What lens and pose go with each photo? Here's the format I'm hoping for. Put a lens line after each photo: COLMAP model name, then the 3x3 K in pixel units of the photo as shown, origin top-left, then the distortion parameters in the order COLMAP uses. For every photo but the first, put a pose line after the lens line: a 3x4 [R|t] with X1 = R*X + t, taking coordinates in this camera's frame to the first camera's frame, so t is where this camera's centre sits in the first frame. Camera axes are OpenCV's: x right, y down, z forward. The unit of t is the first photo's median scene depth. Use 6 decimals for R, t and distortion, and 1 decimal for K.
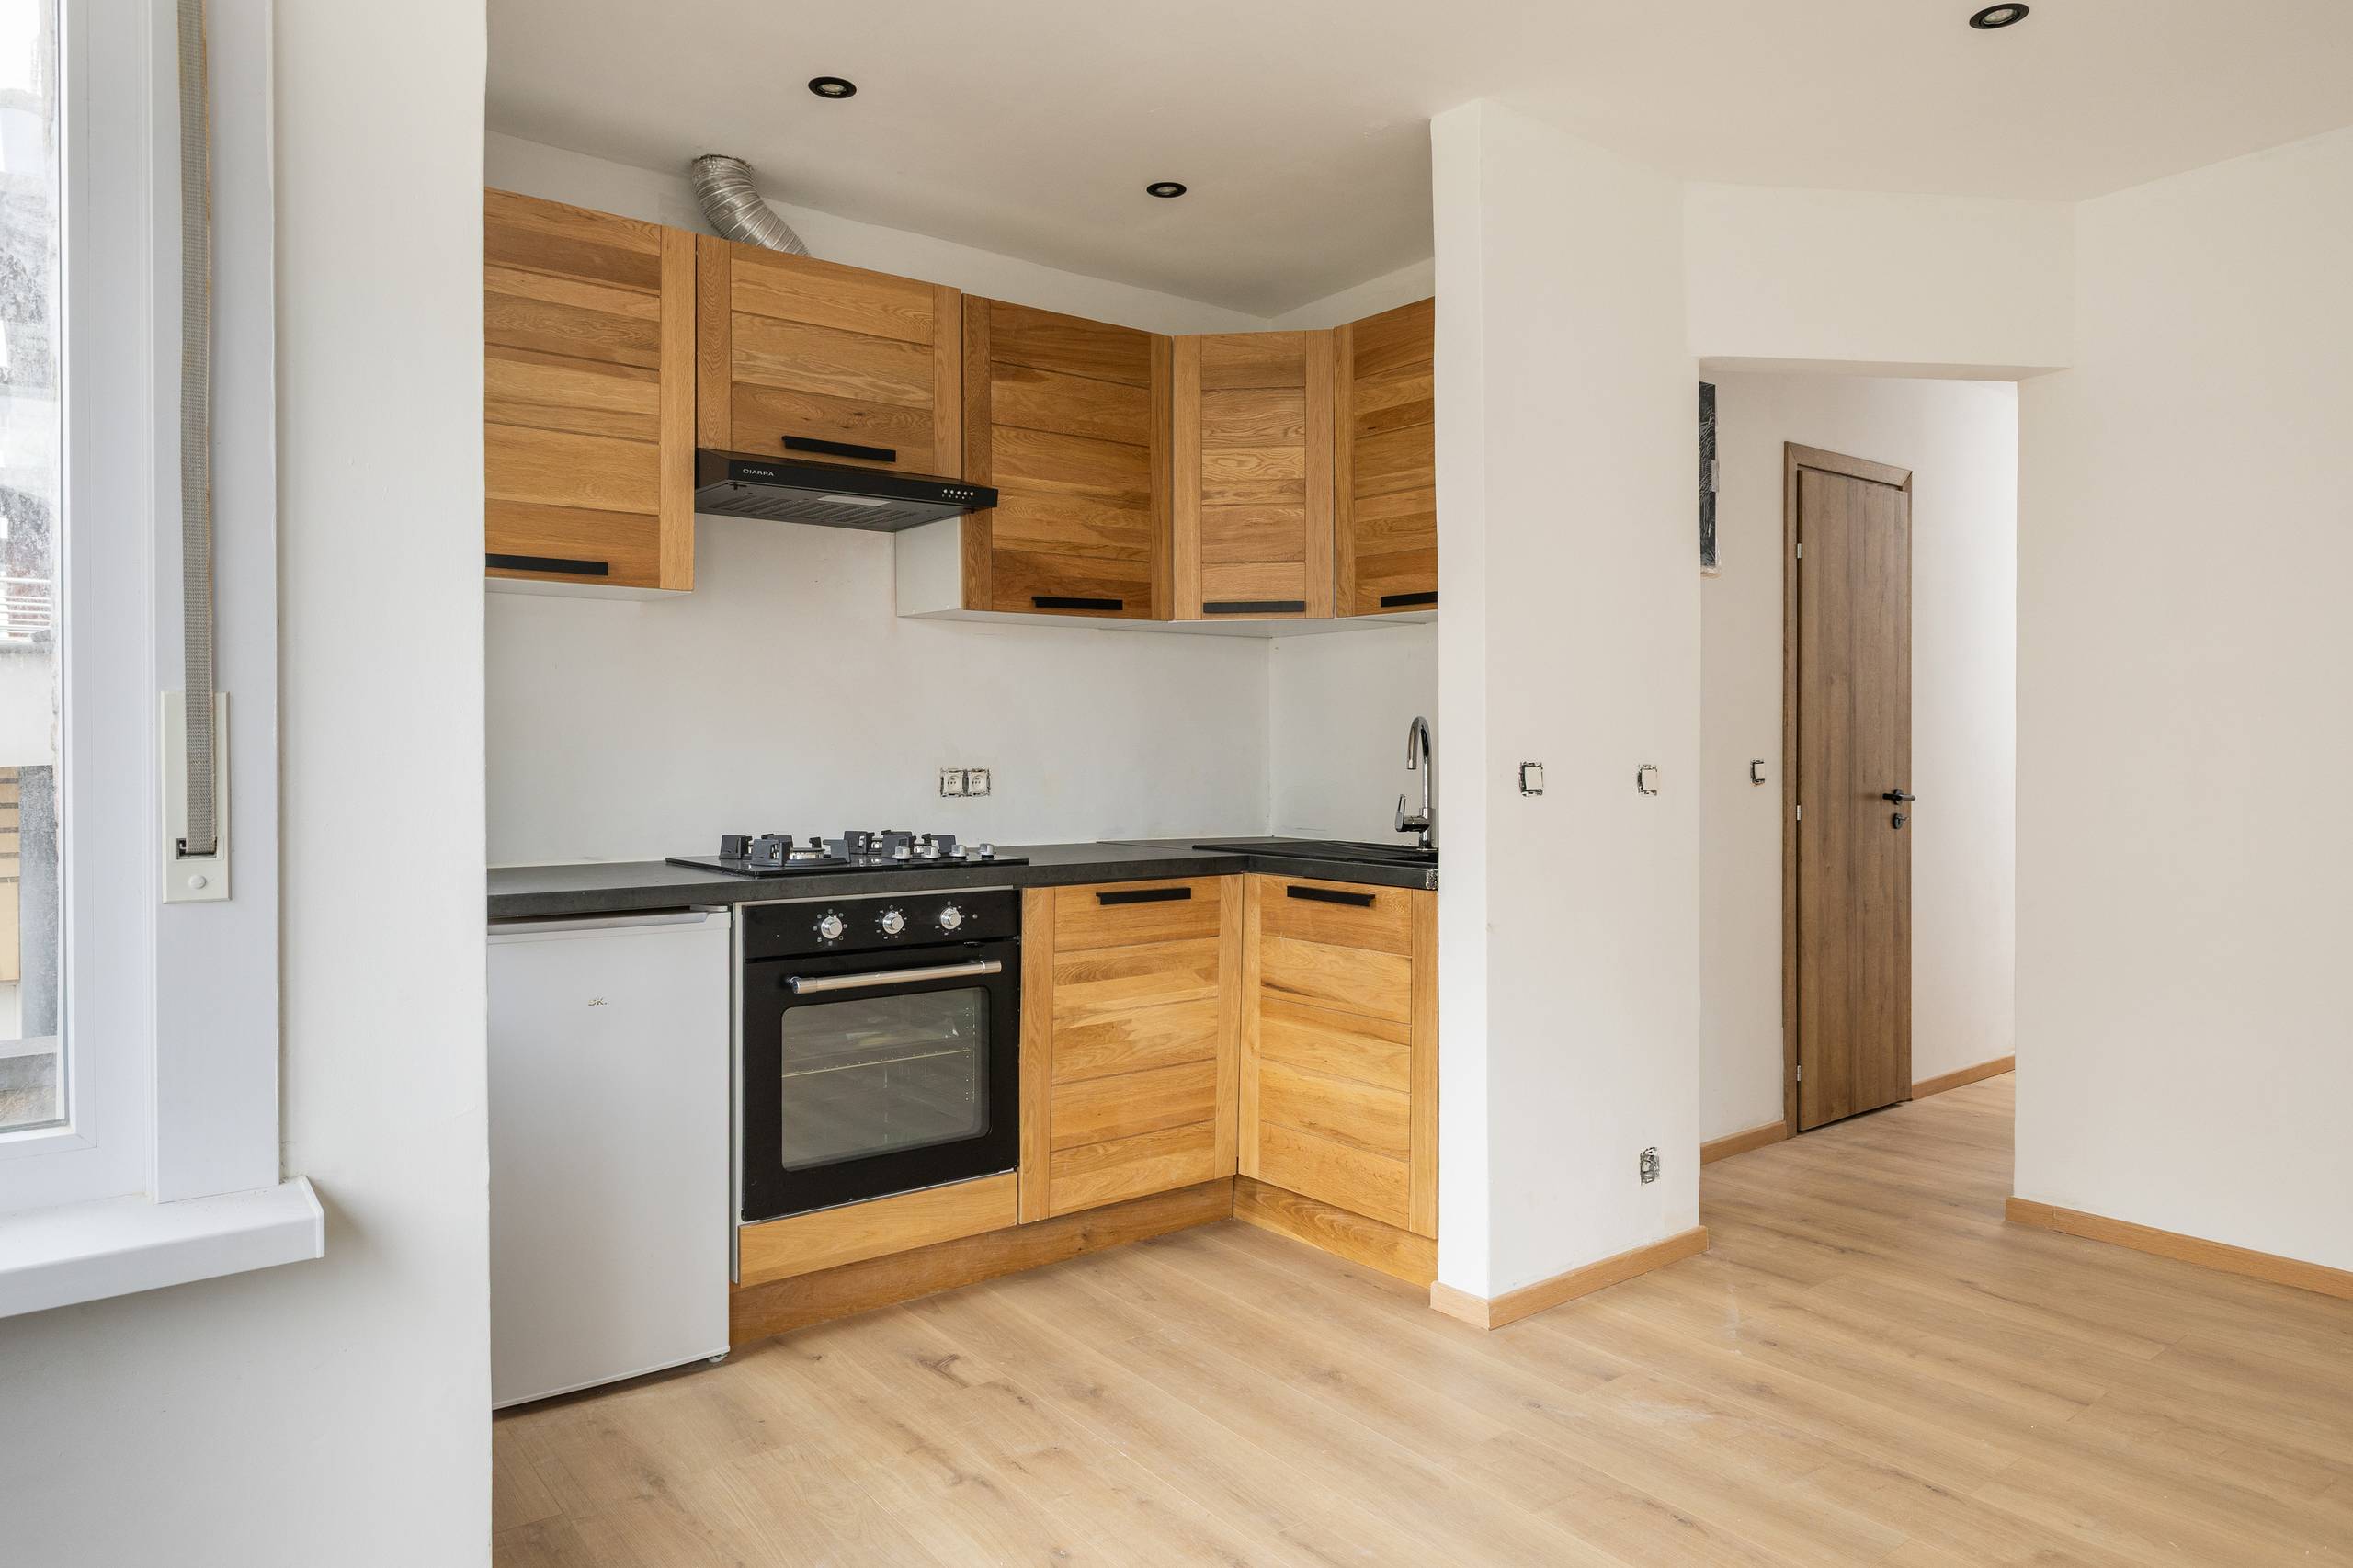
lens RADIAL K [[1437.2, 0, 1155.8], [0, 1437.2, 766.4], [0, 0, 1]] dist [0.002348, -0.002854]
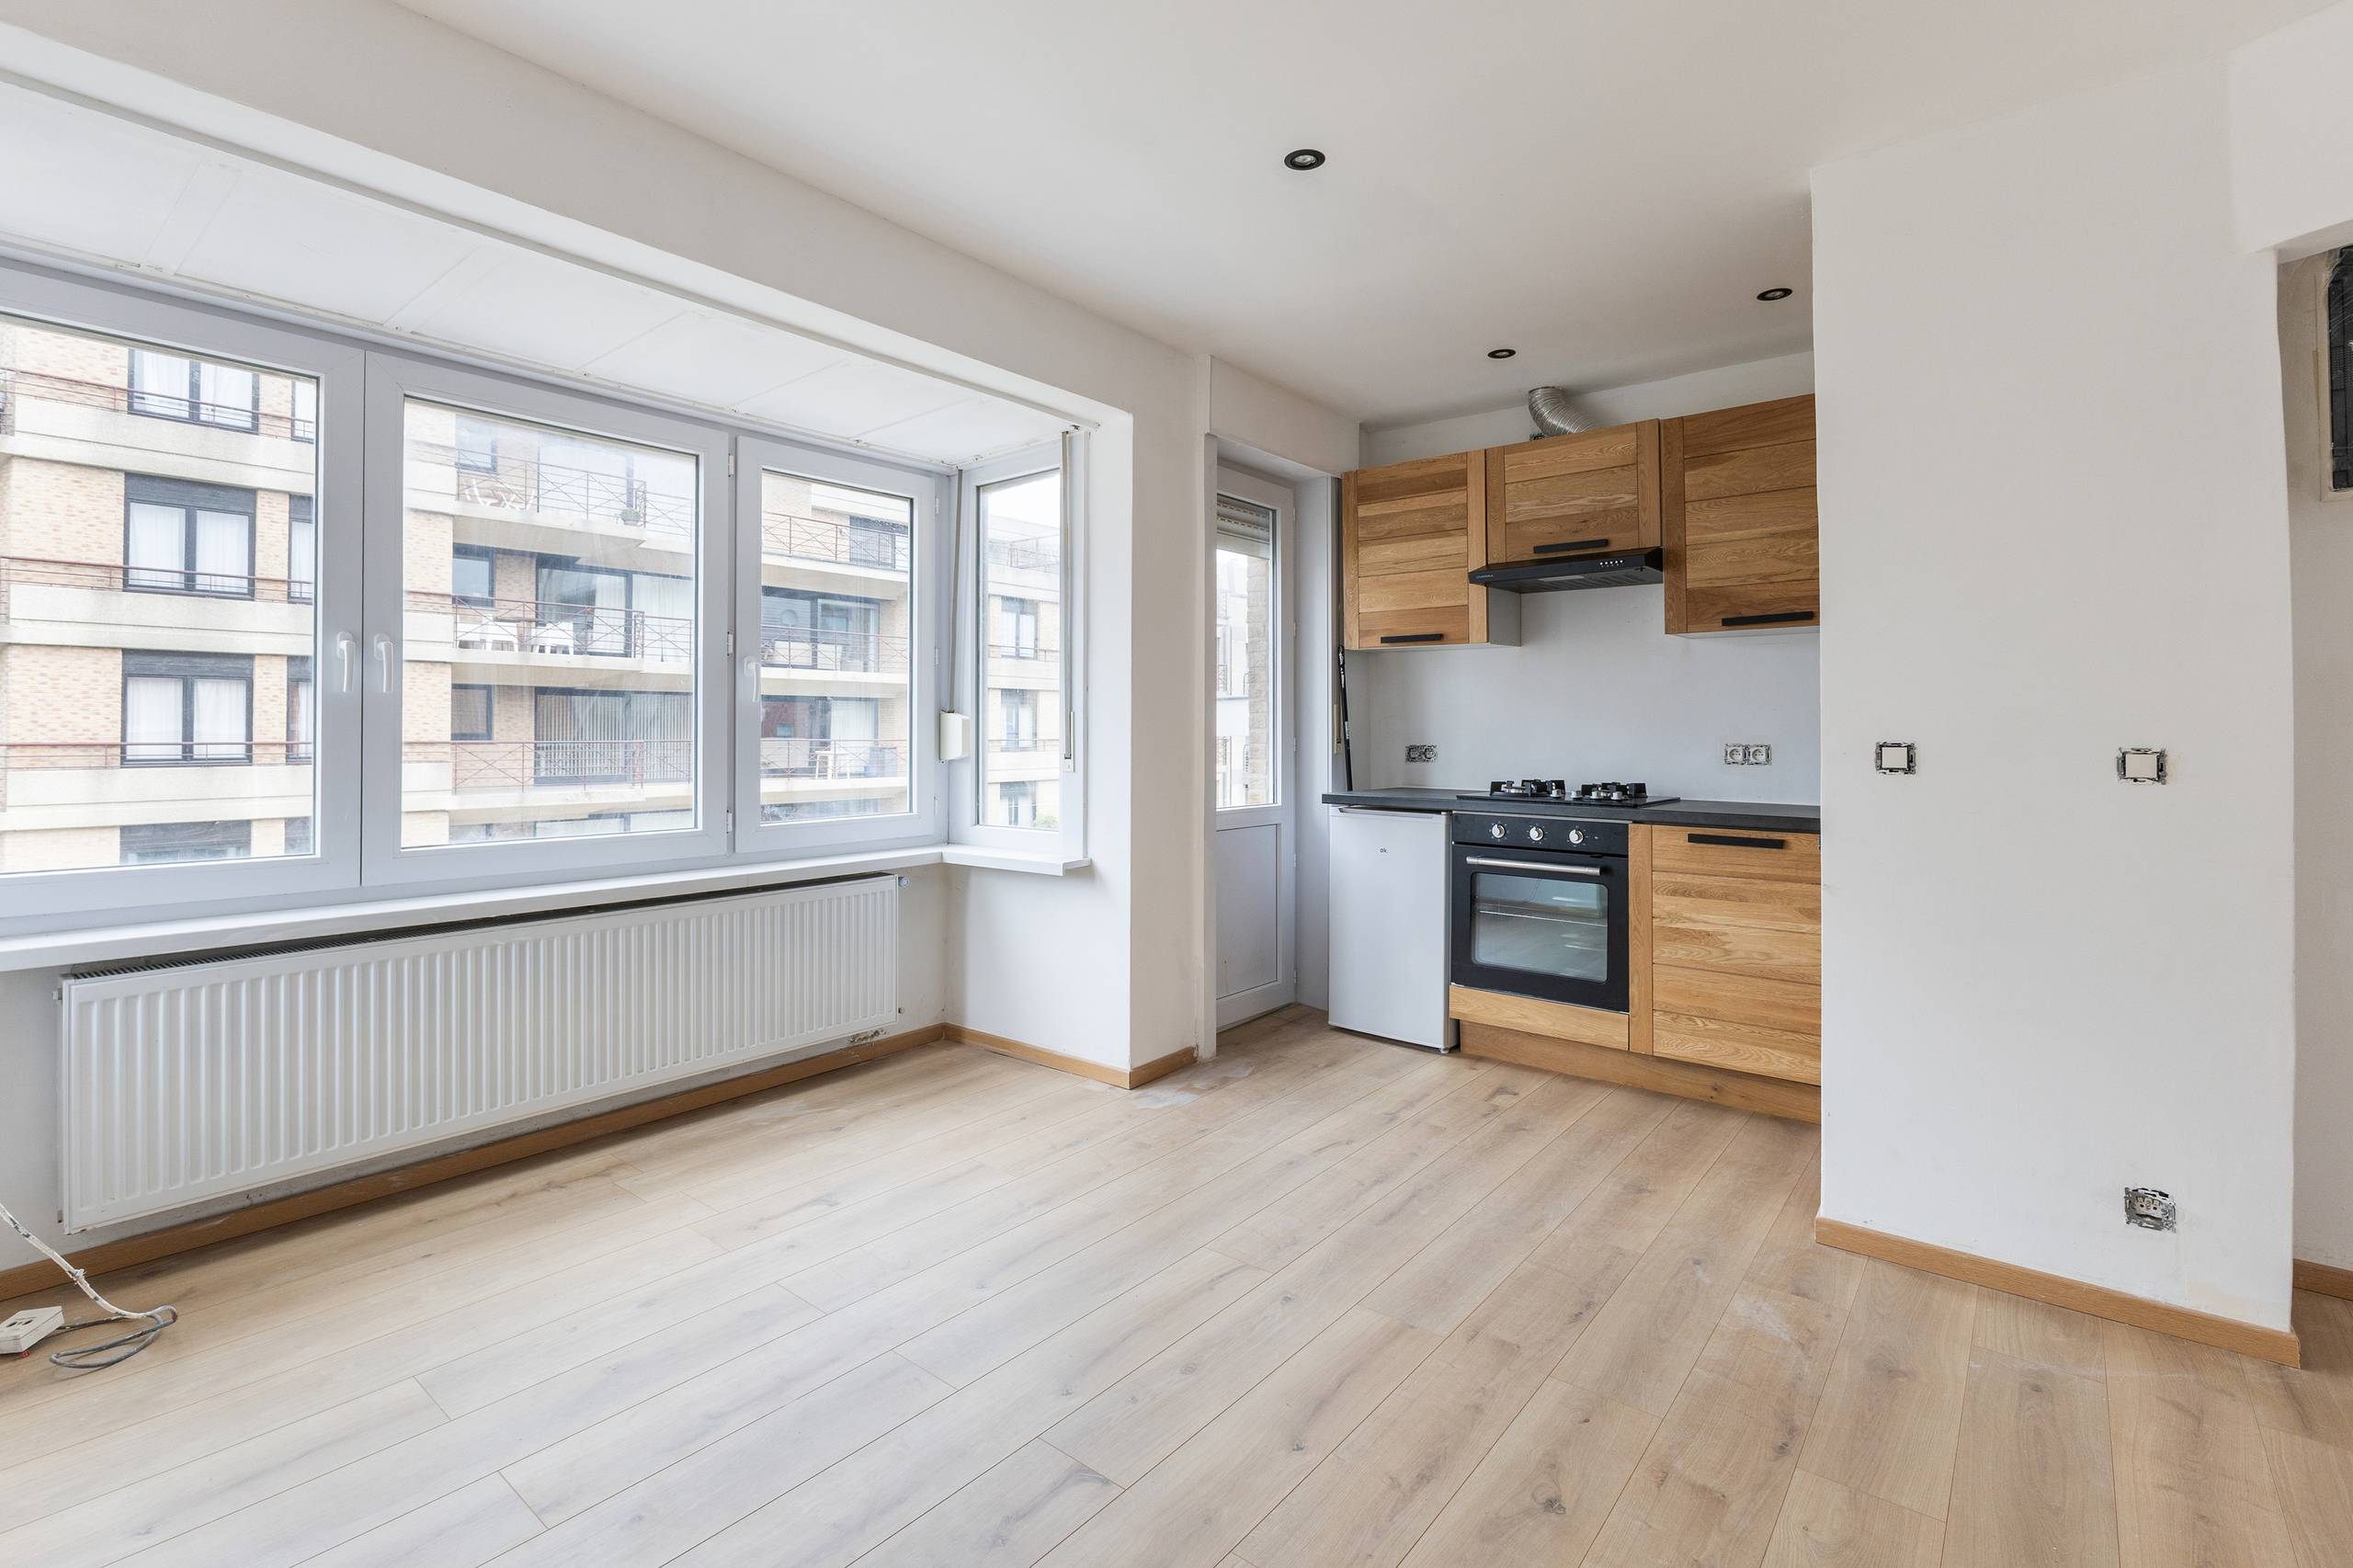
lens RADIAL K [[1056.9, 0, 1181.2], [0, 1056.9, 725.5], [0, 0, 1]] dist [-0.004478, -0.001051]
pose [[0.247121, -0.002490, -0.968981, 0.859654], [-0.014500, 0.999875, -0.006267, -0.002900], [0.968876, 0.015599, 0.247054, 0.284830]]
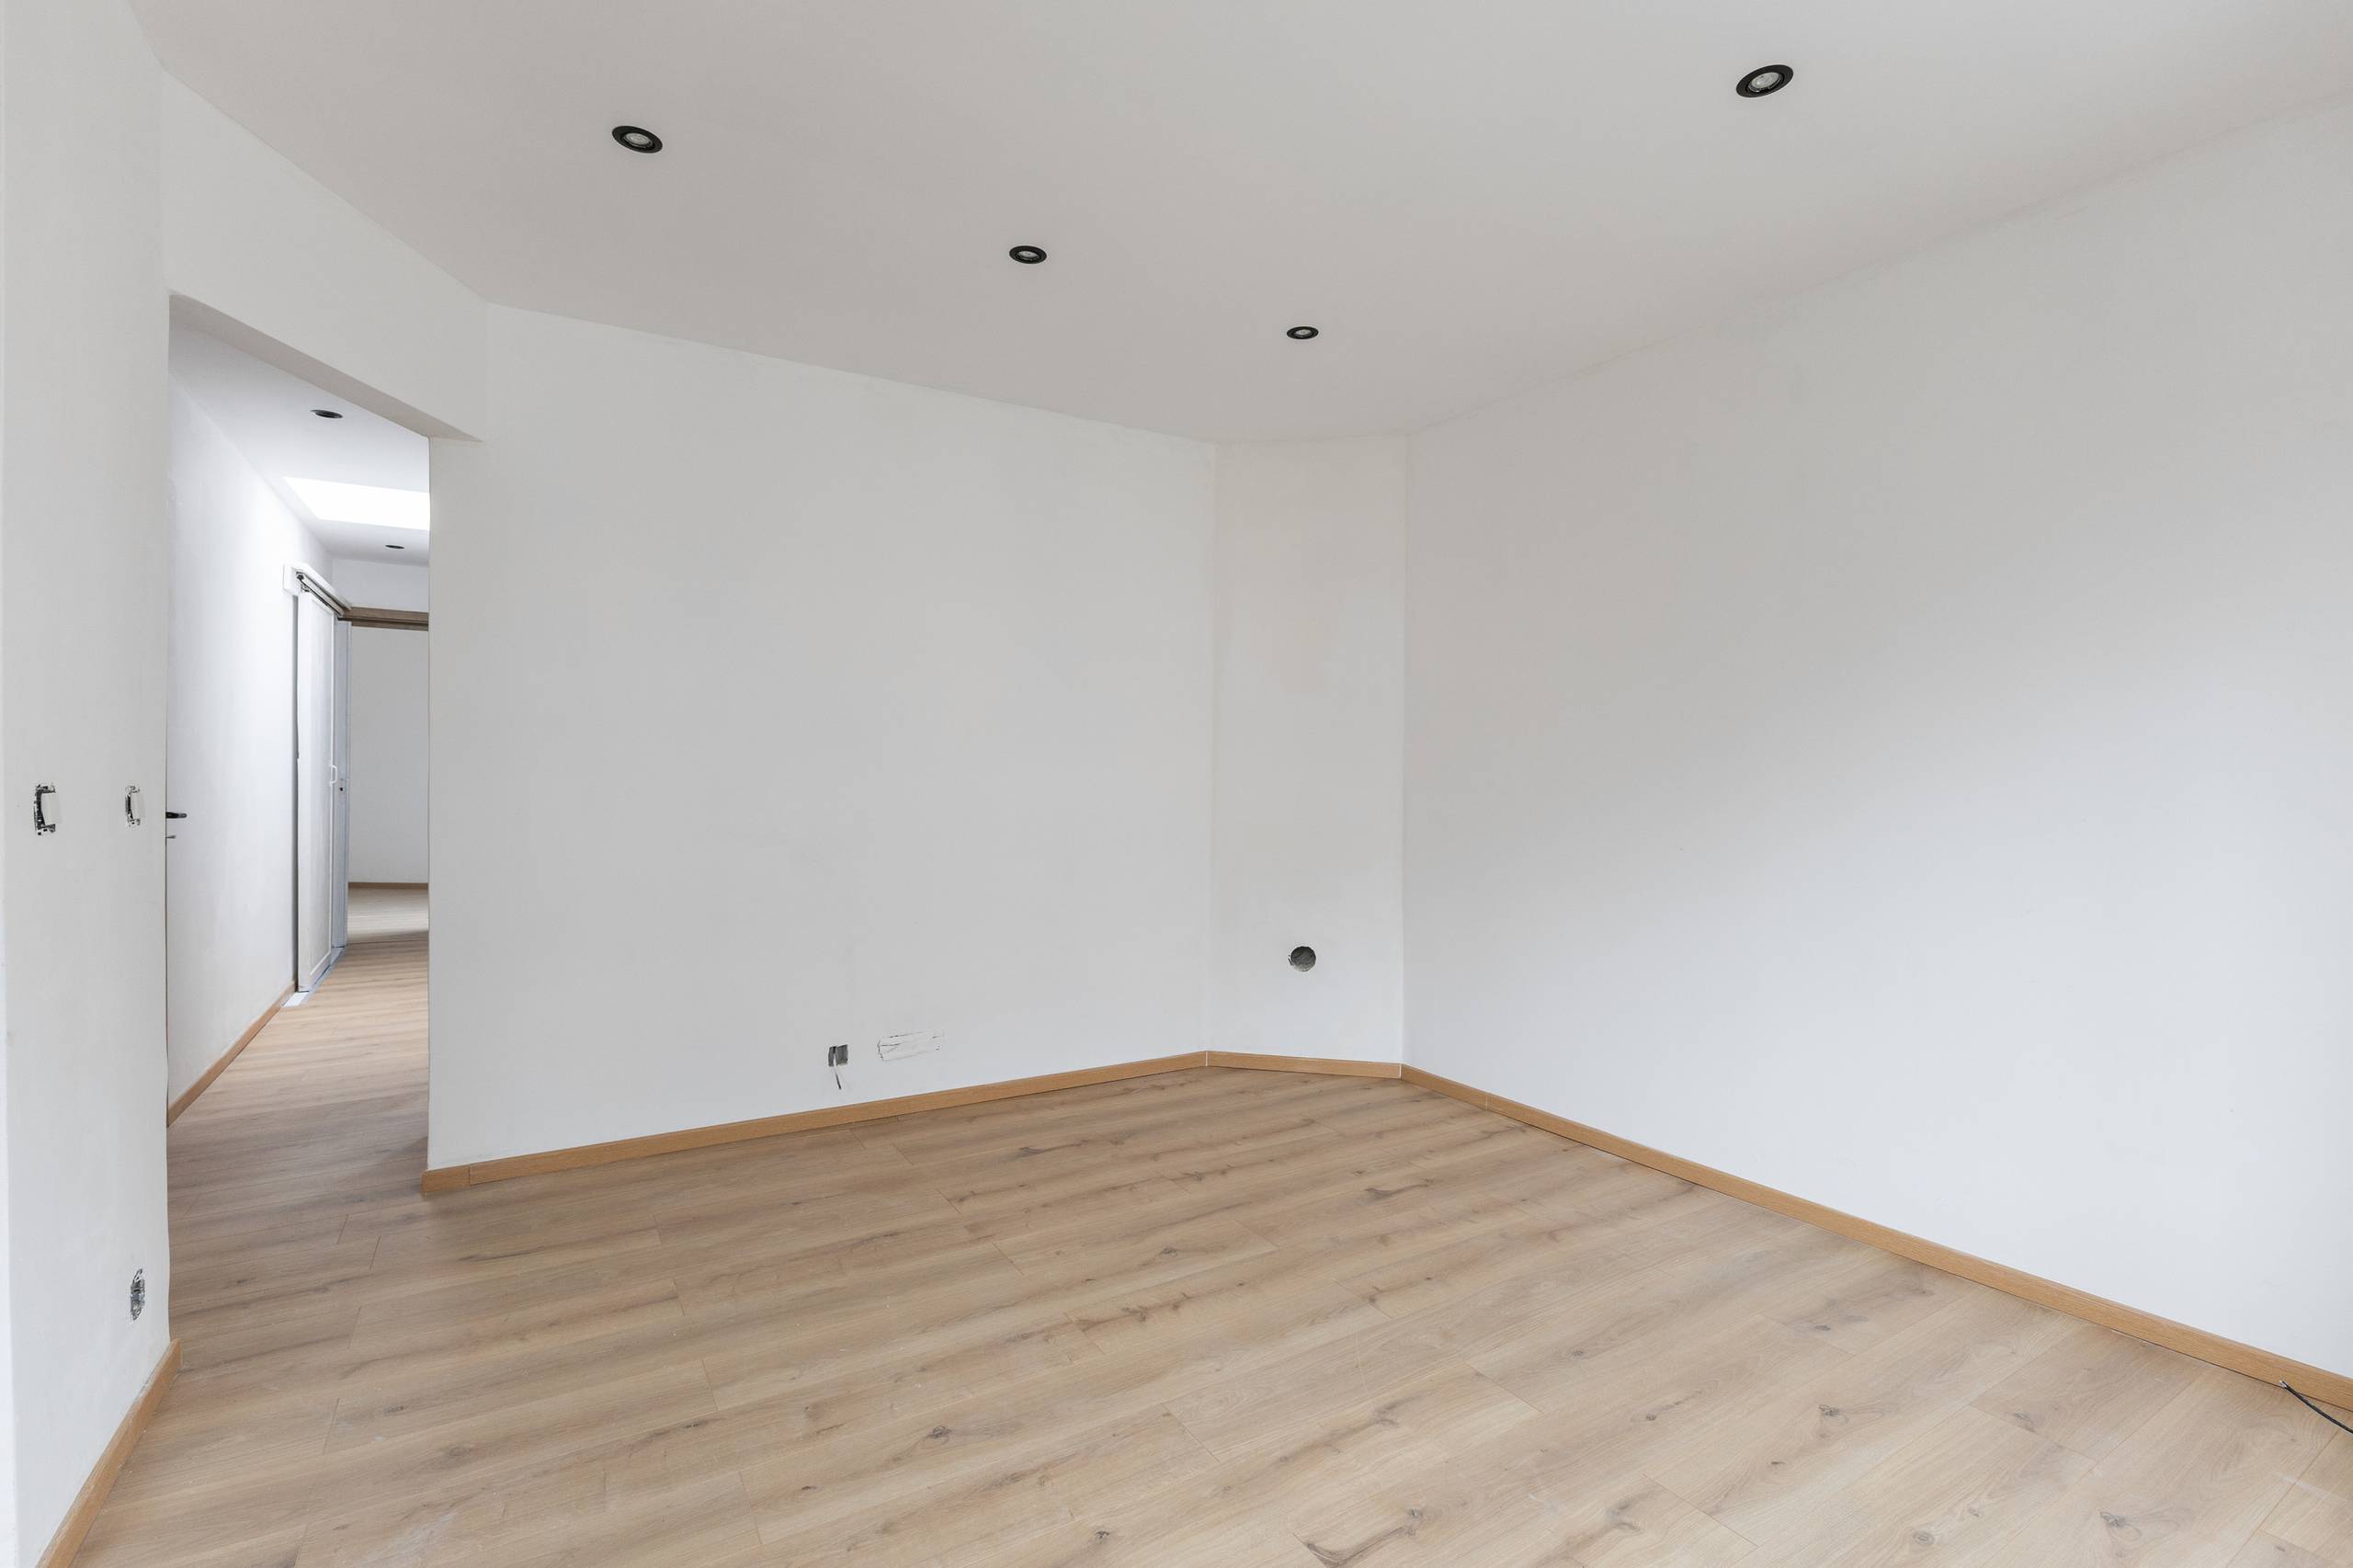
lens RADIAL K [[1056.9, 0, 1167.6], [0, 1056.9, 780.0], [0, 0, 1]] dist [-0.004478, -0.001051]
pose [[0.097240, -0.004707, 0.995250, -0.181339], [0.003252, 0.999985, 0.004412, -0.005679], [-0.995256, 0.002808, 0.097253, 0.402862]]
